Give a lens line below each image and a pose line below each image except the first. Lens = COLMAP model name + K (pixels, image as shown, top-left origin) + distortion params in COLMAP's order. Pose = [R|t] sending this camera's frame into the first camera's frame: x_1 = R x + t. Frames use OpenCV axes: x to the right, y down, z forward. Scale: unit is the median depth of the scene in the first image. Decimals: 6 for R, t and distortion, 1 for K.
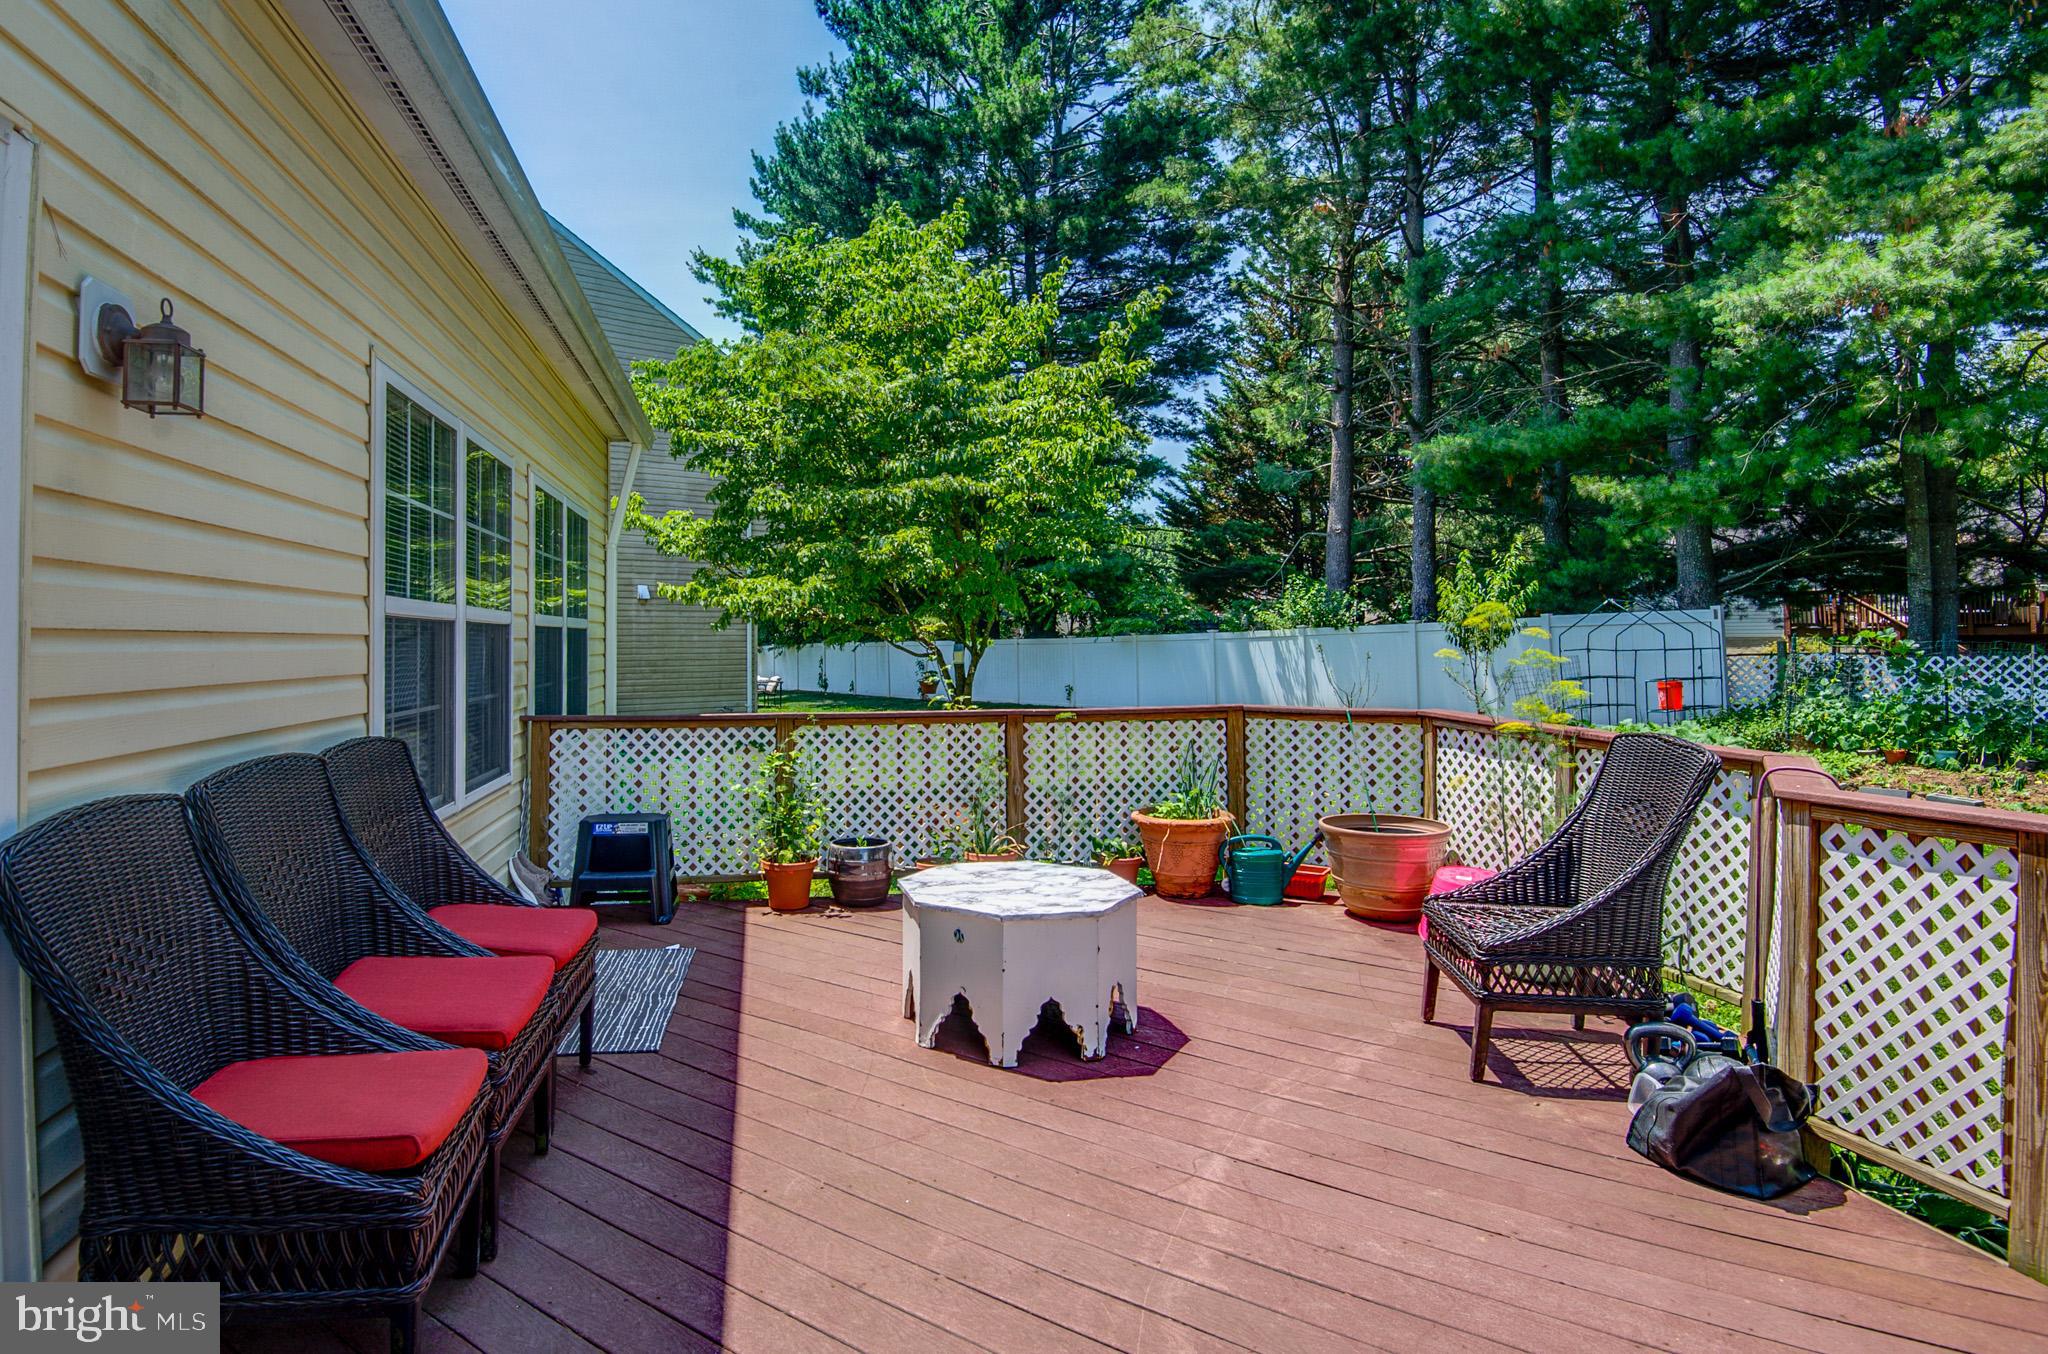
lens RADIAL K [[1131.7, 0, 942.9], [0, 1131.7, 632.8], [0, 0, 1]] dist [-0.003649, -0.019274]
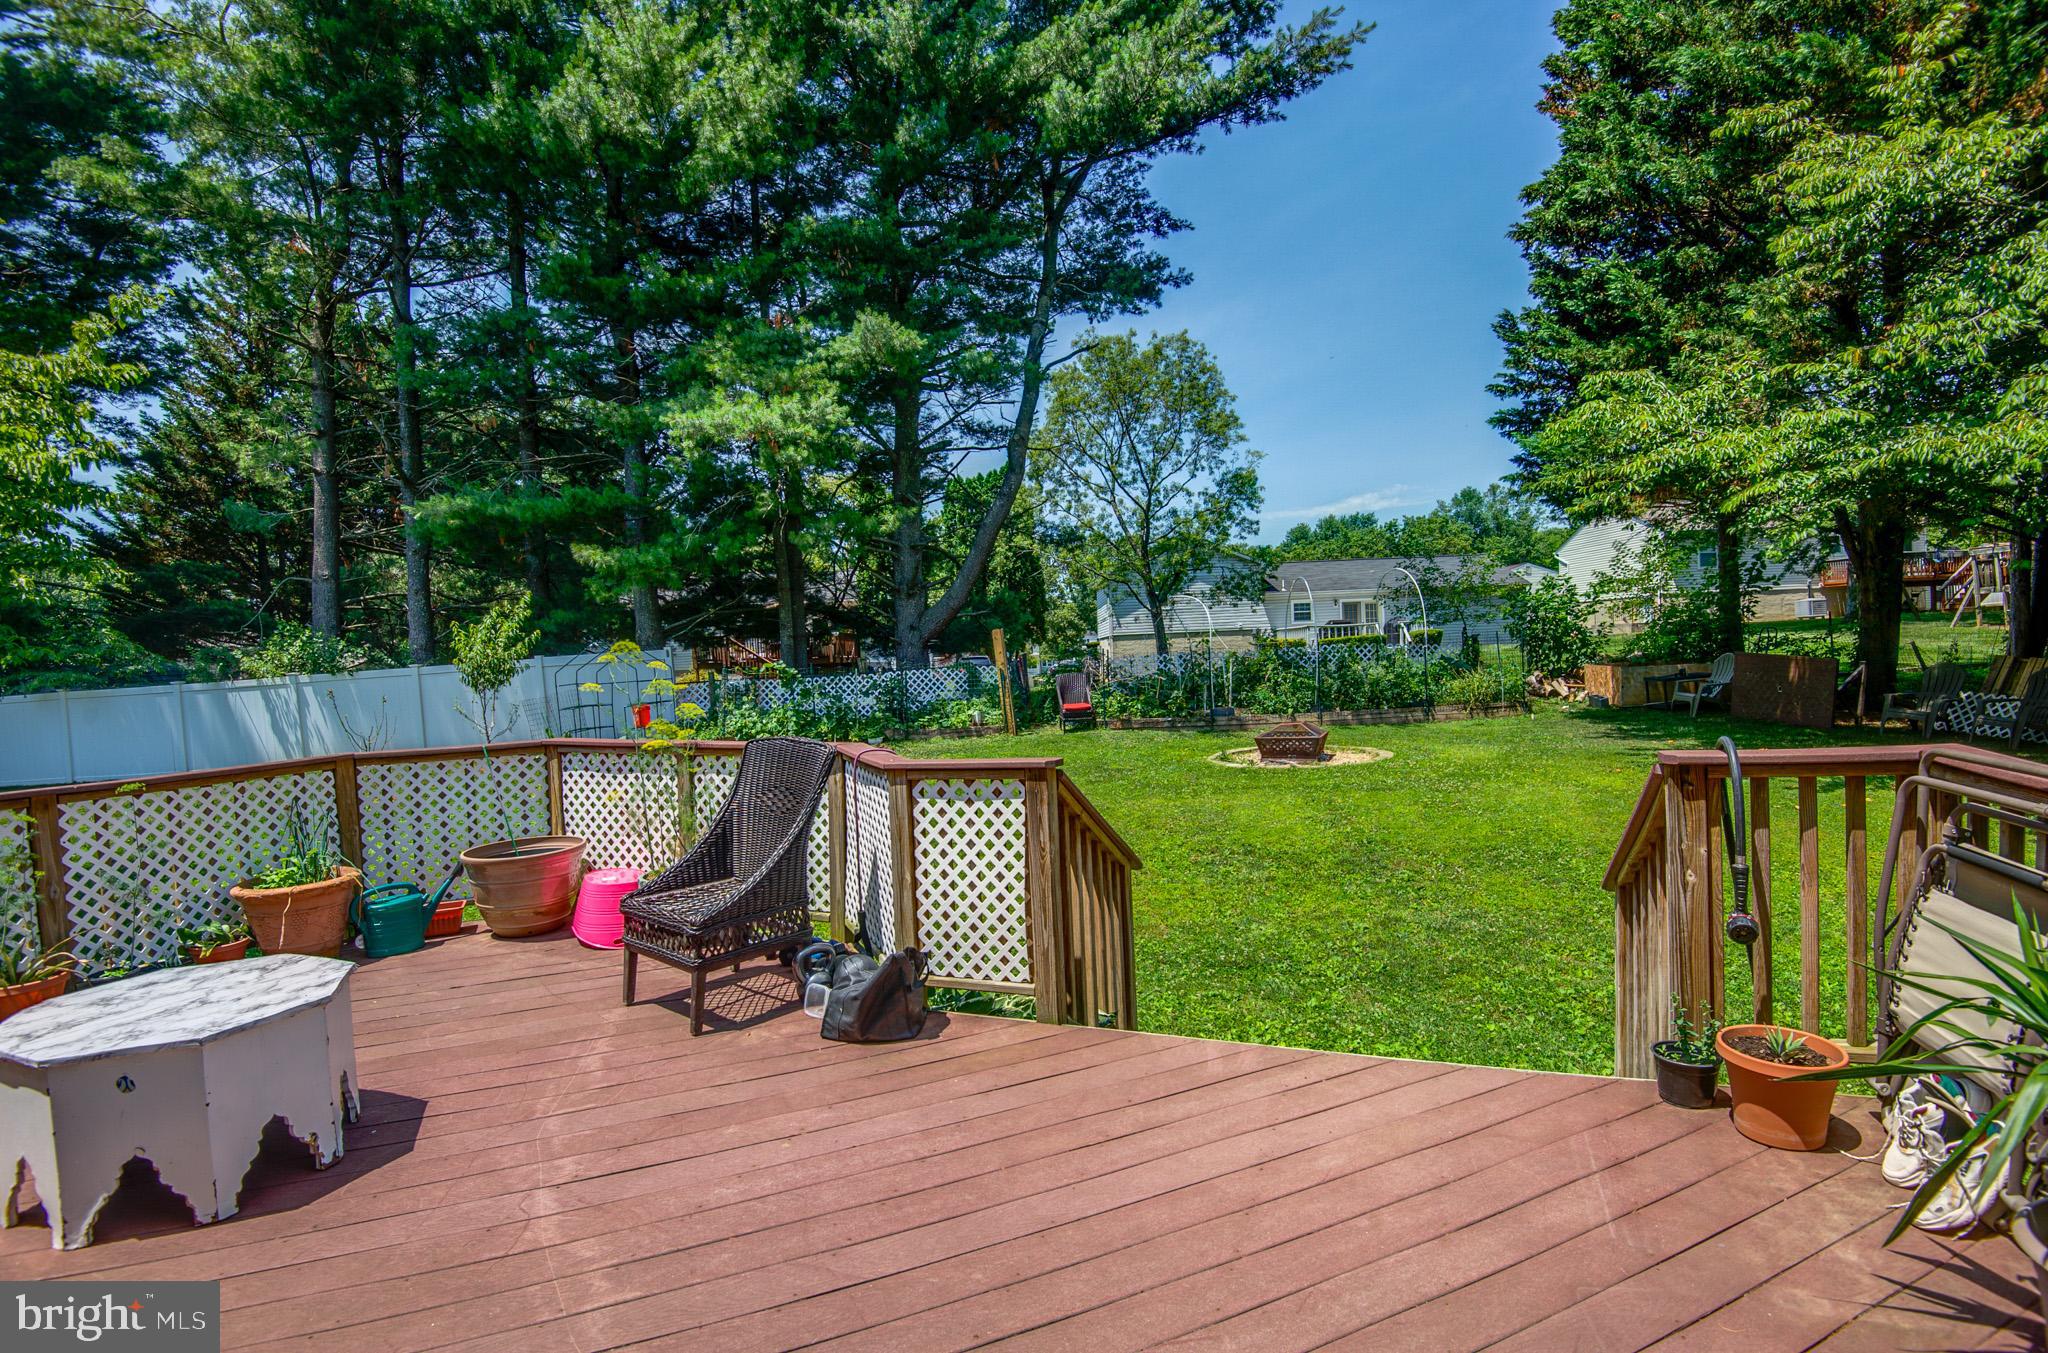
lens RADIAL K [[957.7, 0, 1024.0], [0, 957.7, 676.5], [0, 0, 1]] dist [0.000580, -0.019707]
pose [[0.520070, -0.038388, 0.853260, -0.125047], [0.036074, 0.999085, 0.022962, 0.001010], [-0.853361, 0.018839, 0.520979, 0.095155]]
